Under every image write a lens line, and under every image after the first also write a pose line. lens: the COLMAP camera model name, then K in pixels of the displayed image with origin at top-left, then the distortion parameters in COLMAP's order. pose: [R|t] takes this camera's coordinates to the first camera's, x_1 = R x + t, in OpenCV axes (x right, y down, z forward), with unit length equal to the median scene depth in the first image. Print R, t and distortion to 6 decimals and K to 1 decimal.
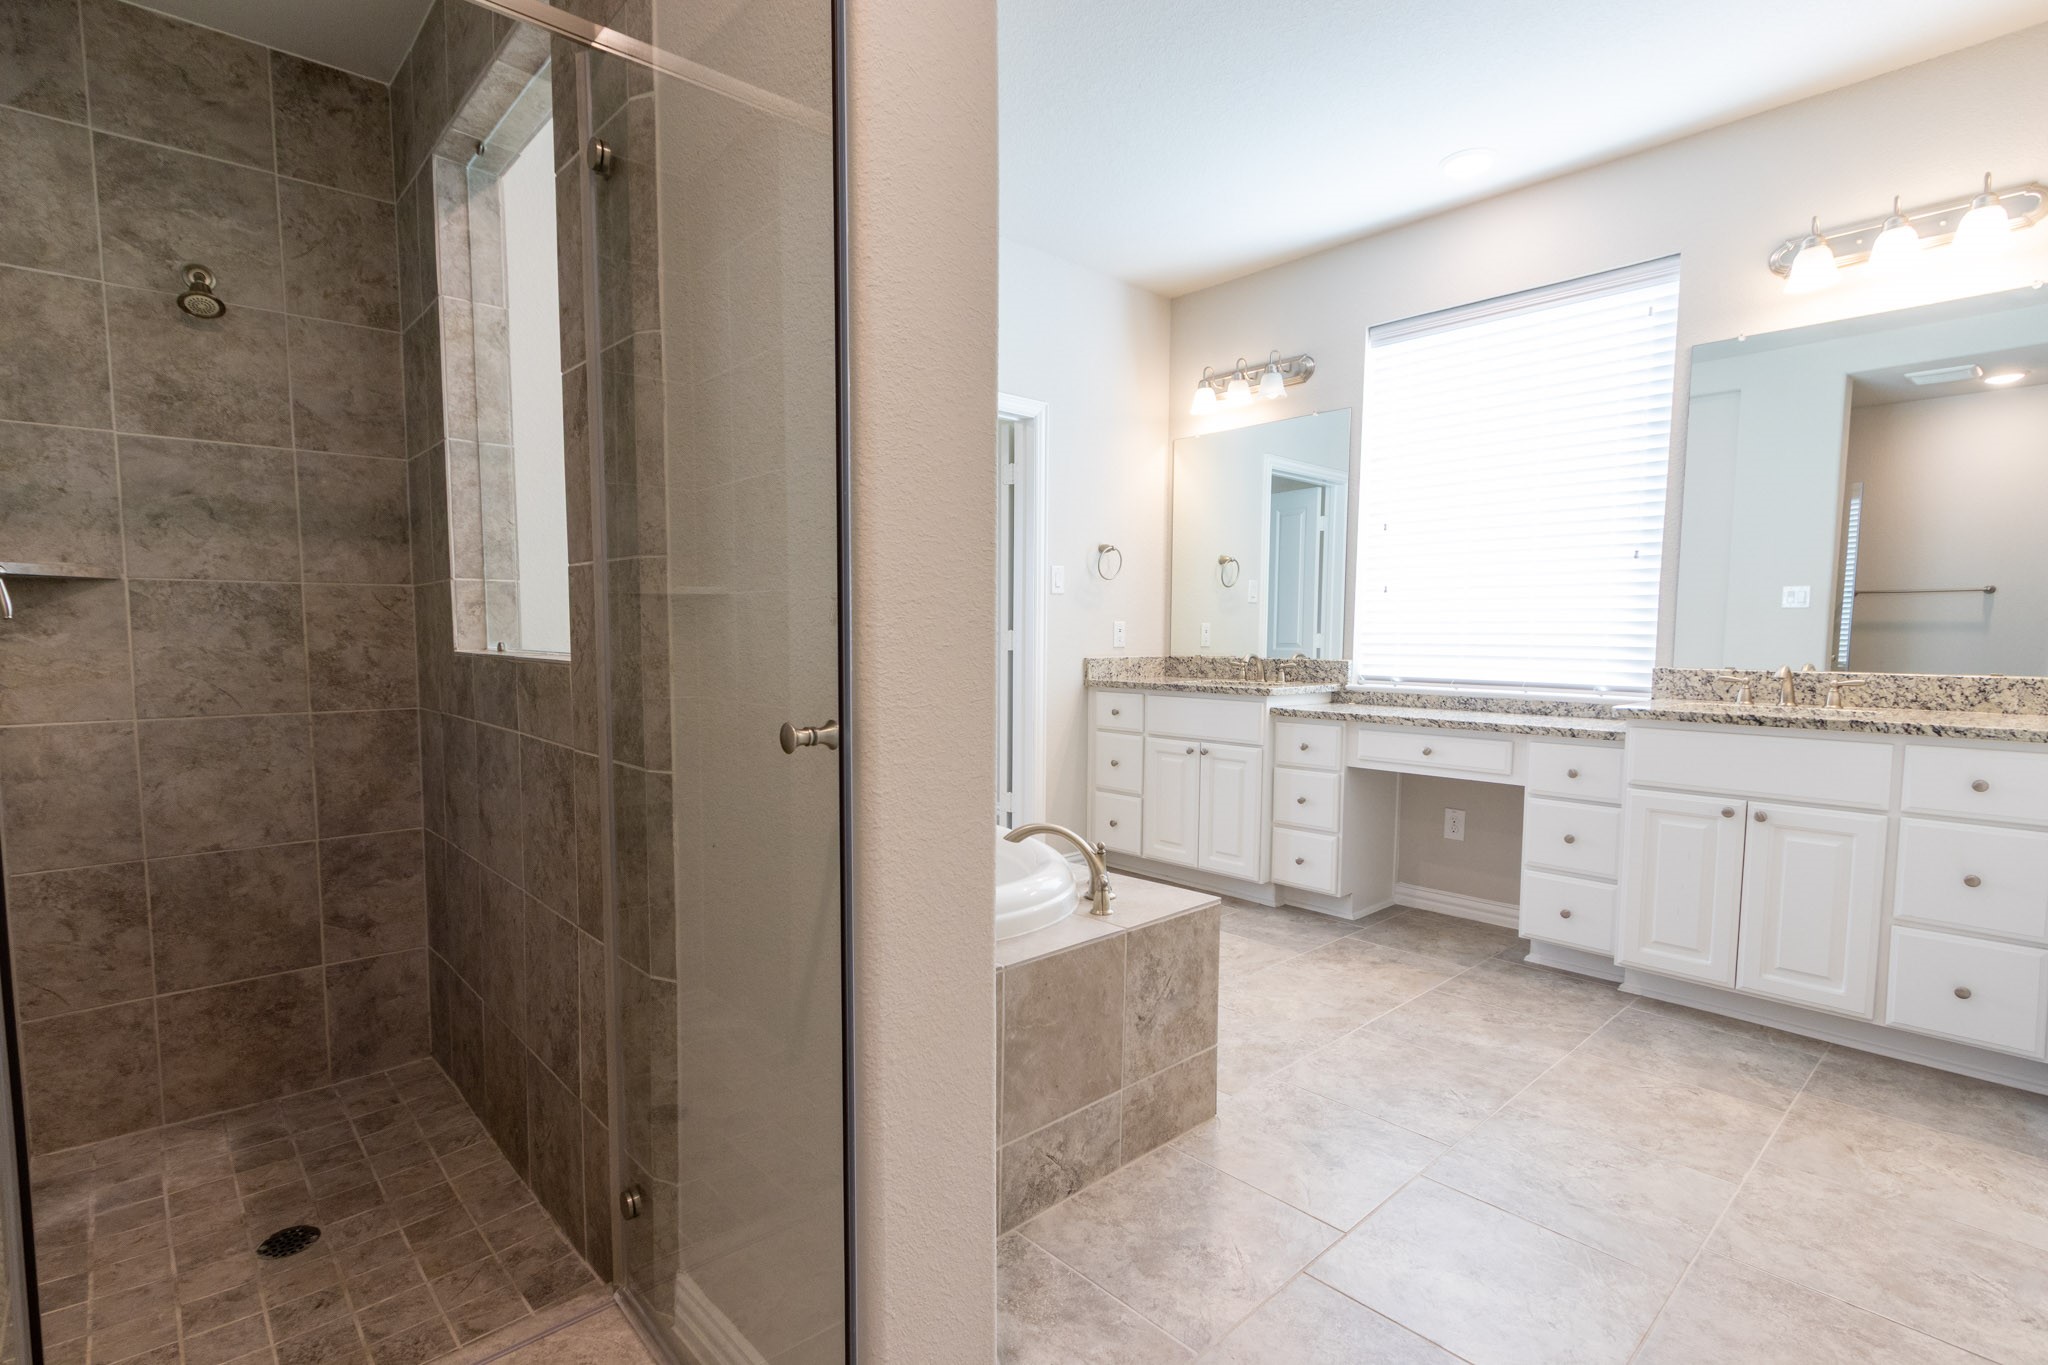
lens RADIAL K [[973.9, 0, 1007.6], [0, 973.9, 711.7], [0, 0, 1]] dist [0.005394, -0.001111]
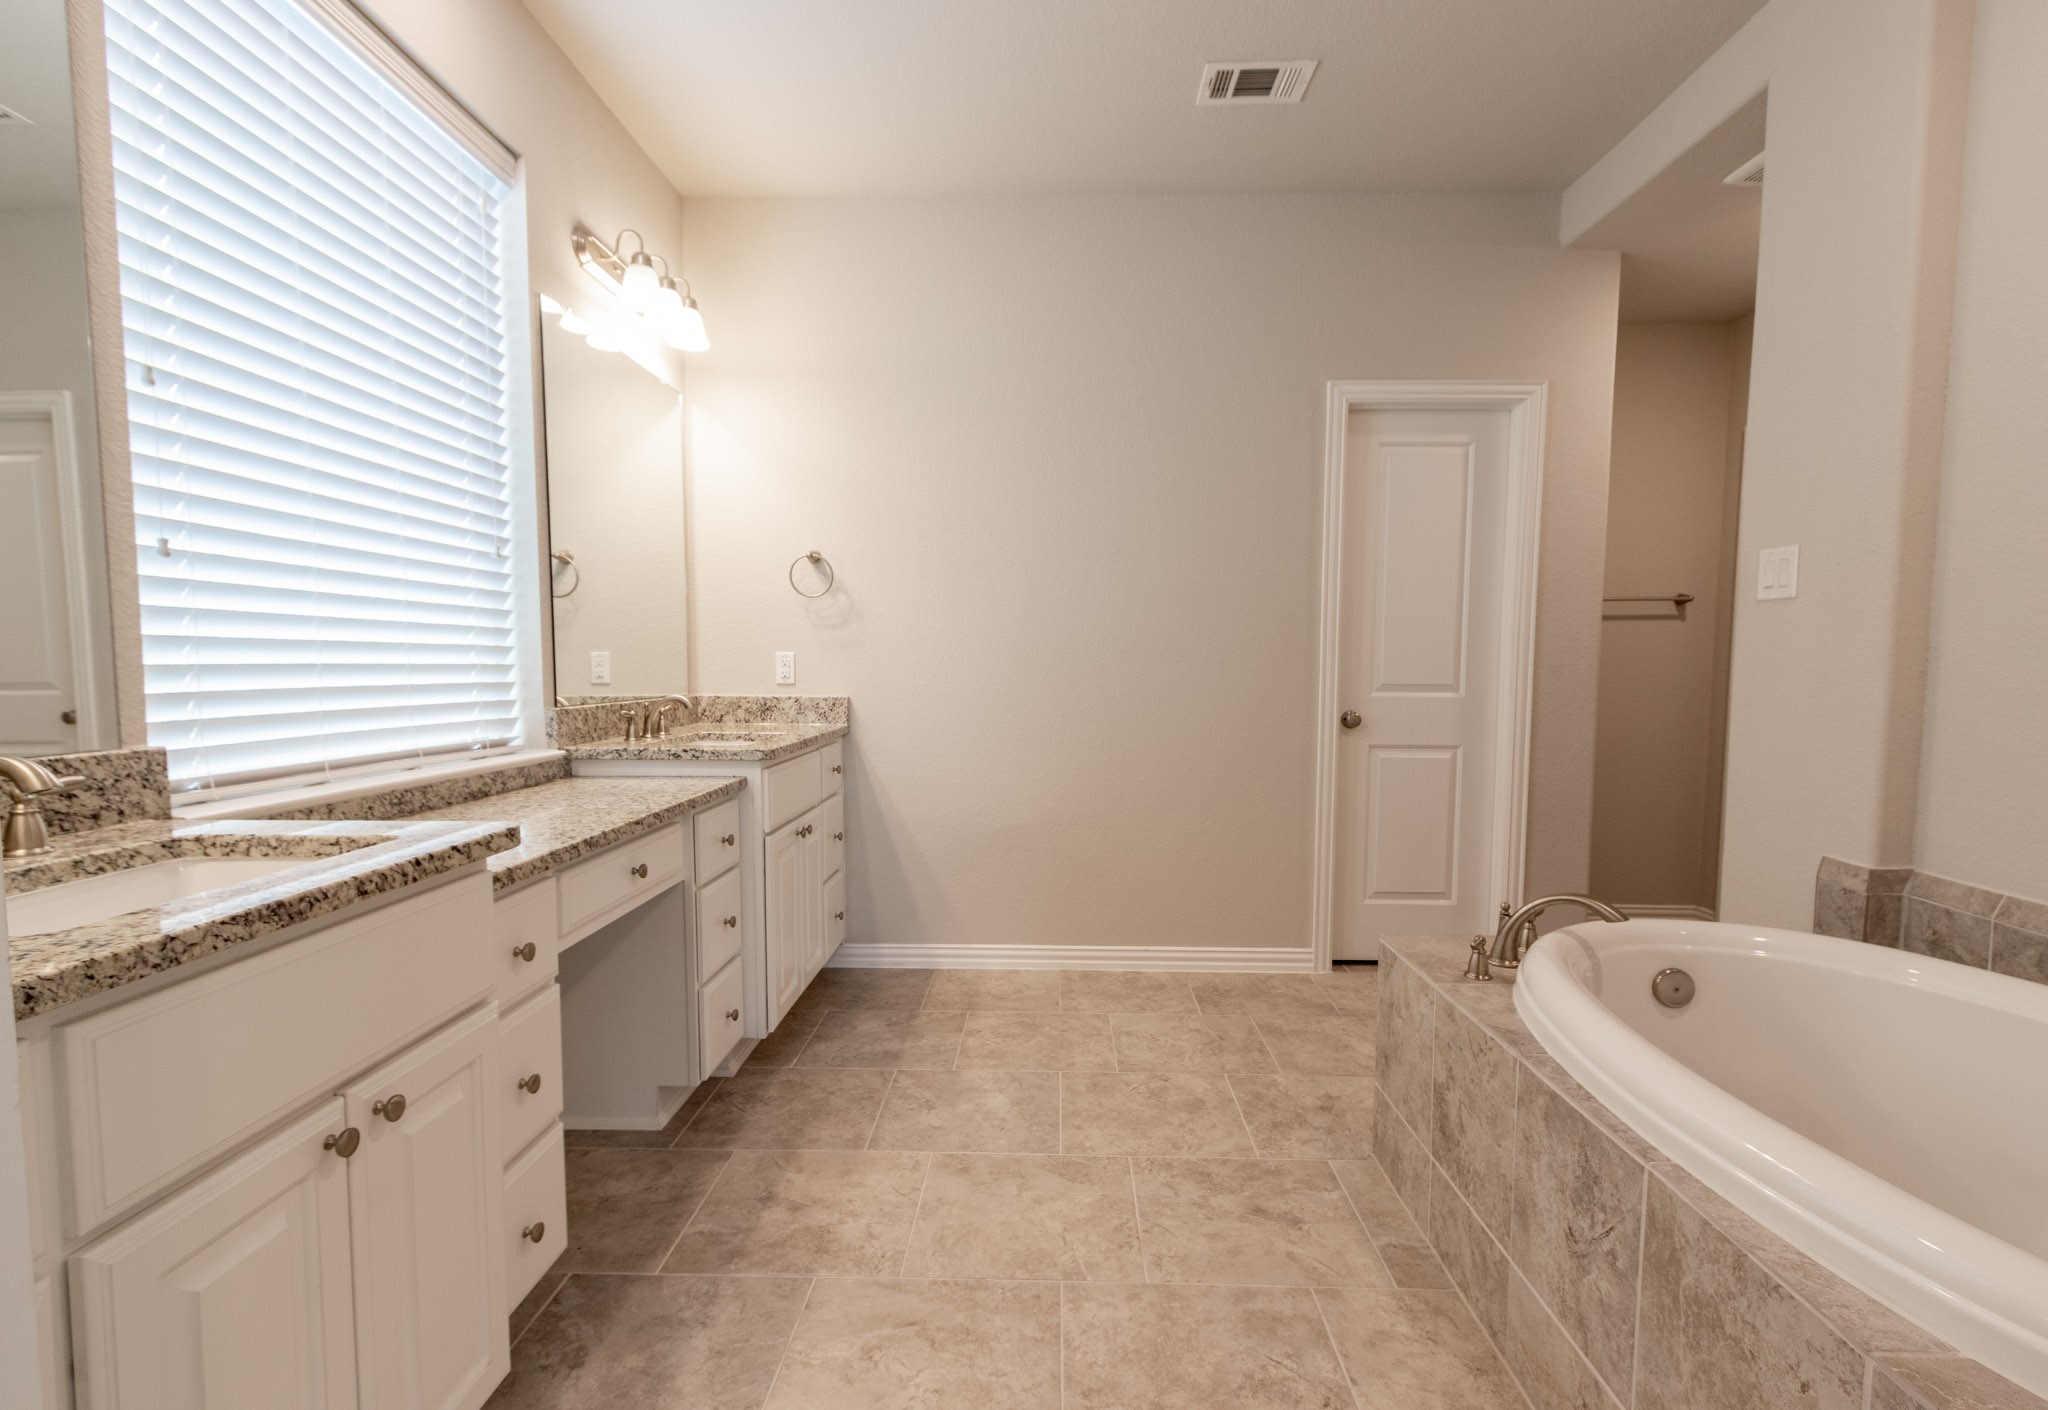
lens RADIAL K [[969.4, 0, 1037.4], [0, 969.4, 734.3], [0, 0, 1]] dist [-0.000391, -0.000103]
pose [[-0.723554, -0.058009, 0.687826, -0.126785], [0.050739, 0.989297, 0.136809, -0.105376], [-0.688400, 0.133888, -0.712867, 1.234745]]
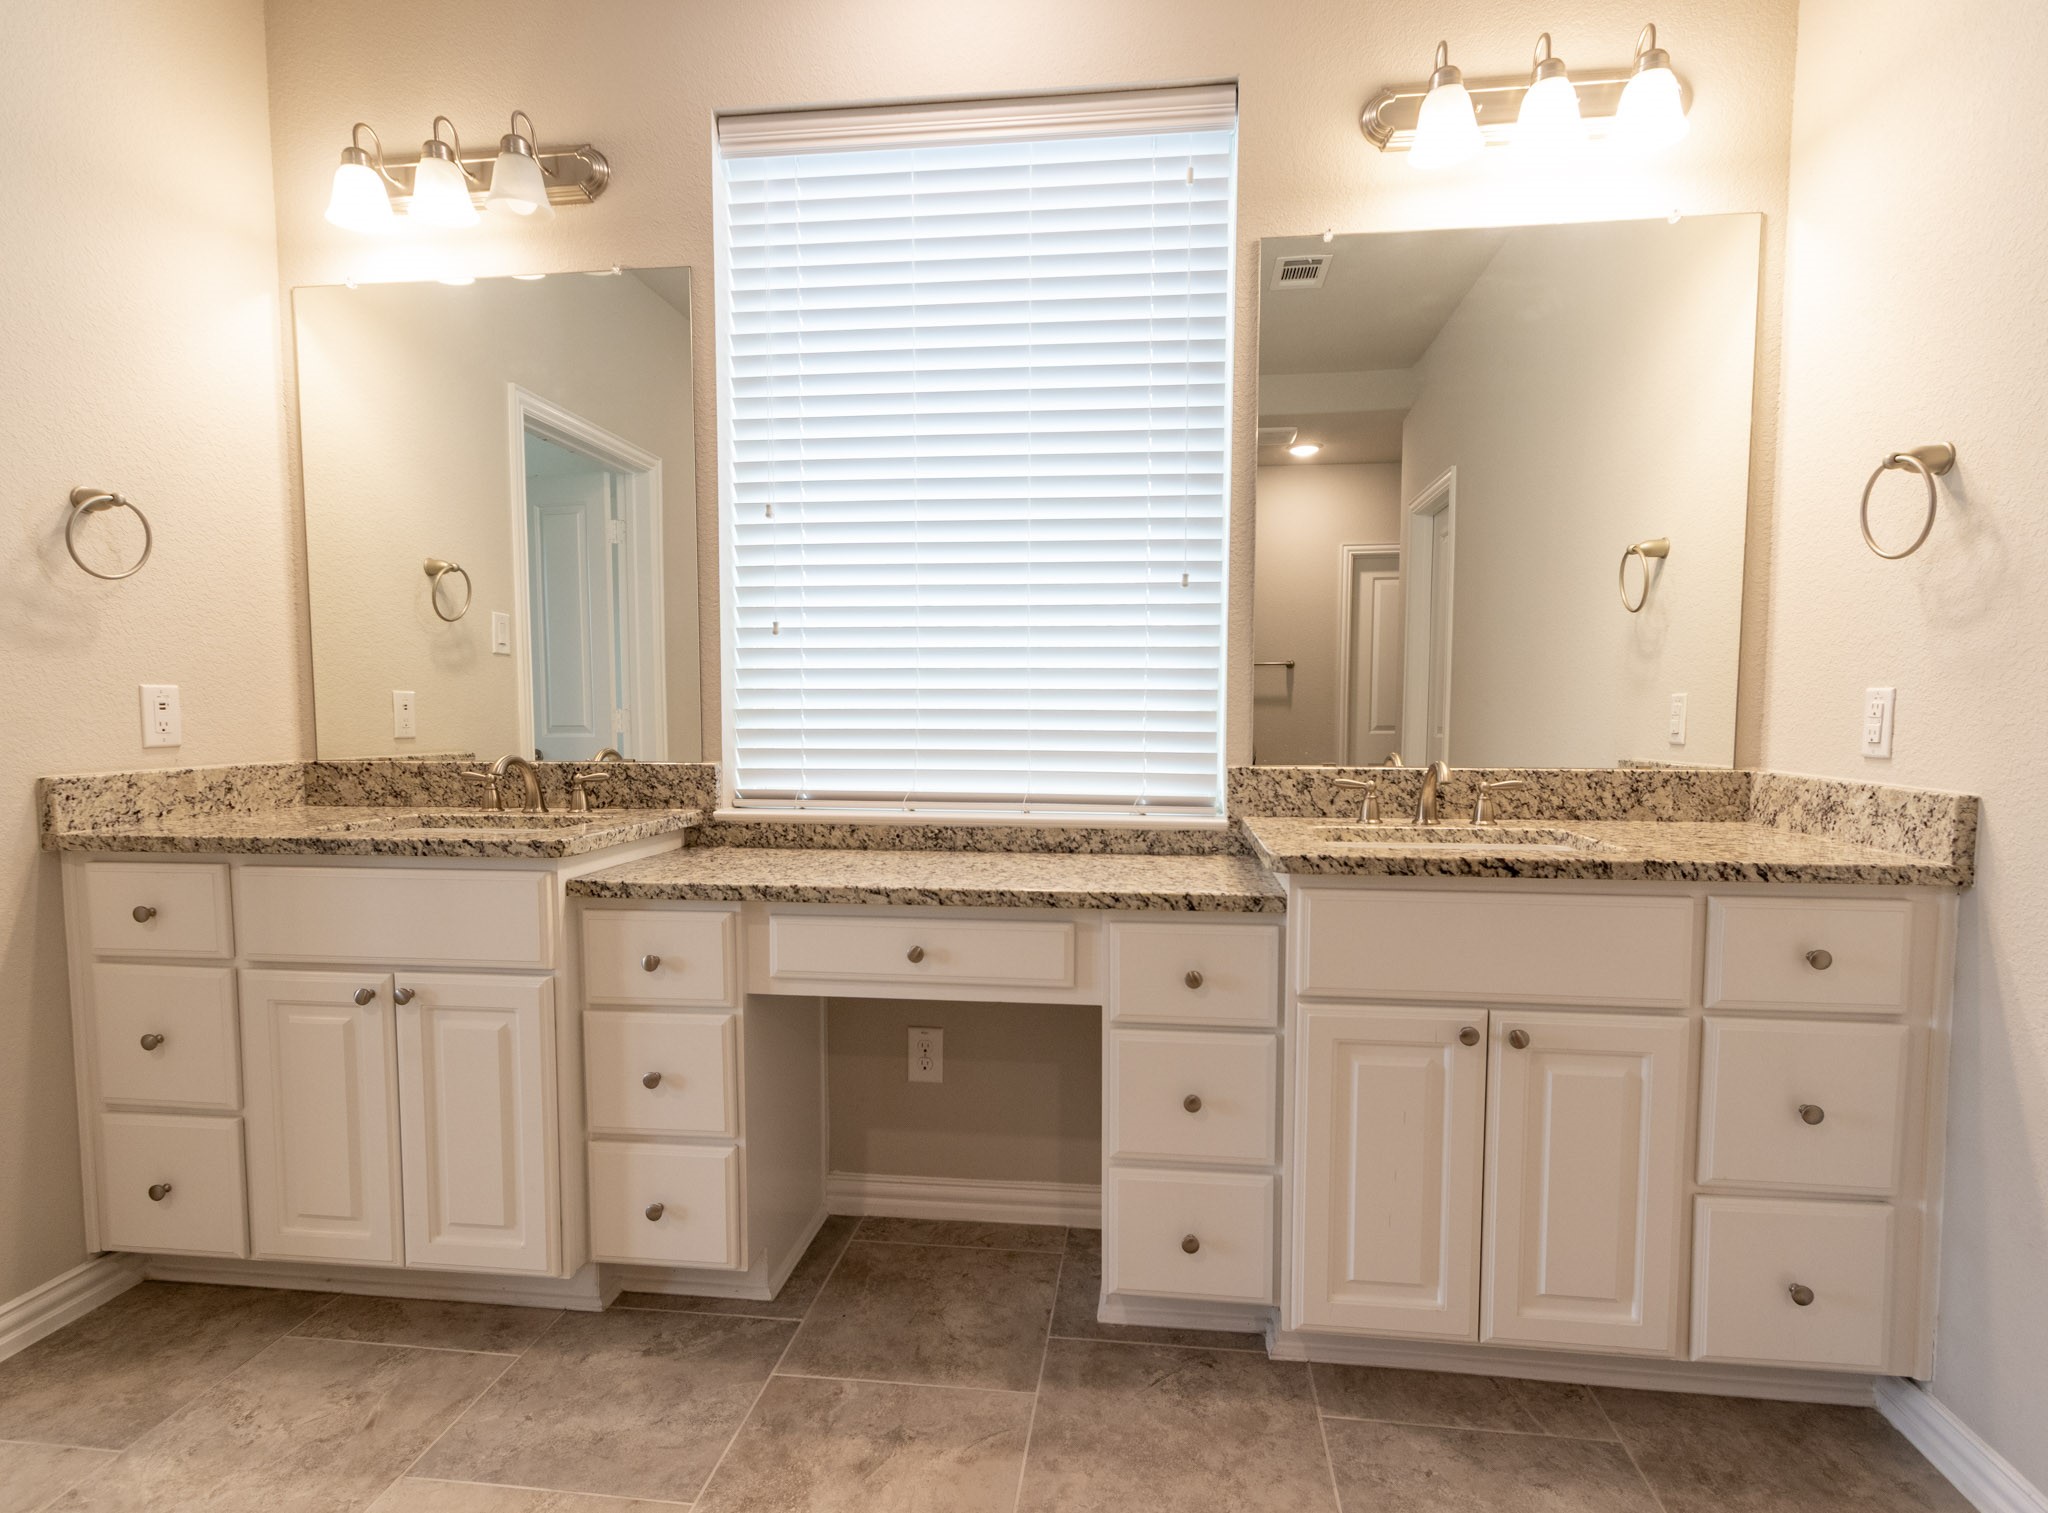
lens RADIAL K [[1065.7, 0, 1031.1], [0, 1065.7, 783.1], [0, 0, 1]] dist [0.008735, -0.000229]
pose [[0.758395, -0.050552, 0.649832, 0.131486], [0.055626, 0.998370, 0.012746, -0.048188], [-0.649417, 0.026480, 0.759971, 0.554351]]
